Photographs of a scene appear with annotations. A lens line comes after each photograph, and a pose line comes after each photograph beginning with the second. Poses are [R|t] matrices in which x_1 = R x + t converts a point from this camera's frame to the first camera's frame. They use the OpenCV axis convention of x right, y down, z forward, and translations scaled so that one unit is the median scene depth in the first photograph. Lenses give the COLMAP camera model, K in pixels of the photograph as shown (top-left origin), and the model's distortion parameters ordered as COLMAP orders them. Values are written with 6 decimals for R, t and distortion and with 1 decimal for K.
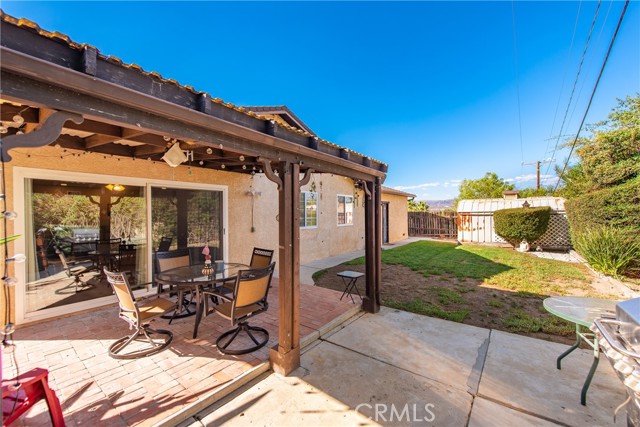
lens RADIAL K [[250.0, 0, 322.1], [0, 250.0, 216.0], [0, 0, 1]] dist [0.012248, 0.000041]
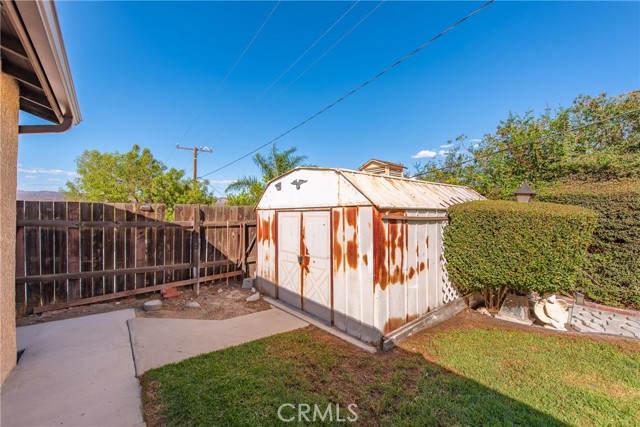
lens RADIAL K [[273.3, 0, 320.7], [0, 273.3, 212.4], [0, 0, 1]] dist [0.003494, -0.000139]
pose [[0.224934, 0.017766, 0.974212, 0.301074], [-0.004696, 0.999842, -0.017149, -0.006808], [-0.974363, -0.000718, 0.224982, 1.058705]]
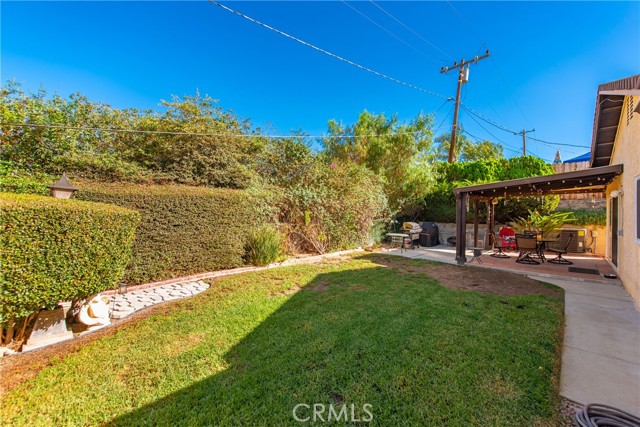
lens RADIAL K [[250.0, 0, 331.3], [0, 250.0, 212.7], [0, 0, 1]] dist [0.012248, 0.000041]
pose [[-0.996243, -0.003051, 0.086554, 0.390445], [-0.002560, 0.999980, 0.005781, -0.014412], [-0.086570, 0.005538, -0.996230, 1.144770]]
